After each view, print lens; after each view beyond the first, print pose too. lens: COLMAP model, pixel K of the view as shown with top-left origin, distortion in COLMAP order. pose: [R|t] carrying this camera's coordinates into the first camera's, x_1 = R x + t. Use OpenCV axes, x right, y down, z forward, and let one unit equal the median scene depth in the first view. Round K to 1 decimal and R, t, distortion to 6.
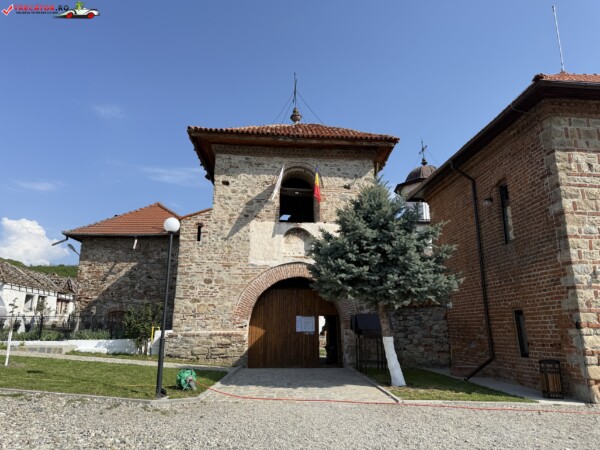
lens RADIAL K [[421.2, 0, 297.8], [0, 421.2, 220.9], [0, 0, 1]] dist [0.065294, -0.079497]
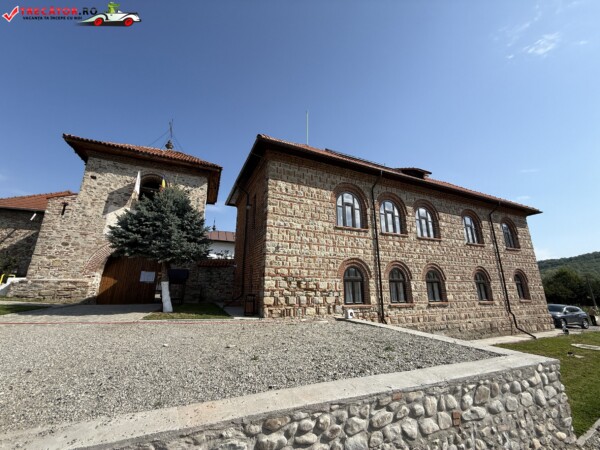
lens RADIAL K [[238.4, 0, 302.0], [0, 238.4, 223.9], [0, 0, 1]] dist [0.002567, -0.001037]
pose [[0.943658, 0.090953, 0.318177, 0.261744], [-0.089590, 0.995798, -0.018948, 0.019661], [-0.318563, -0.010625, 0.947842, -0.002533]]
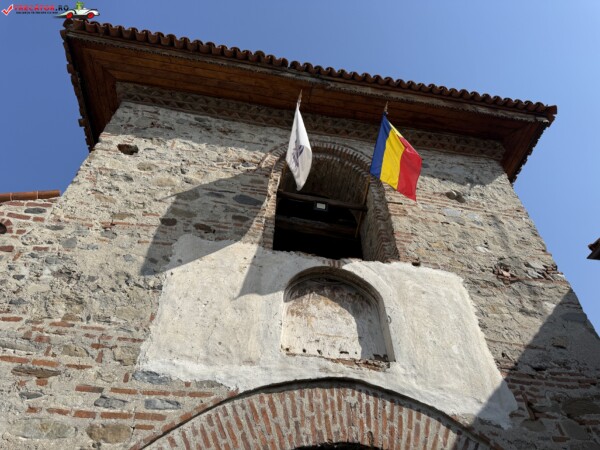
lens RADIAL K [[421.2, 0, 297.8], [0, 421.2, 221.2], [0, 0, 1]] dist [0.065294, -0.079497]
pose [[0.996280, 0.067135, 0.054037, -0.044540], [-0.027394, 0.841200, -0.540029, 0.153446], [-0.081710, 0.536540, 0.839910, 0.733611]]
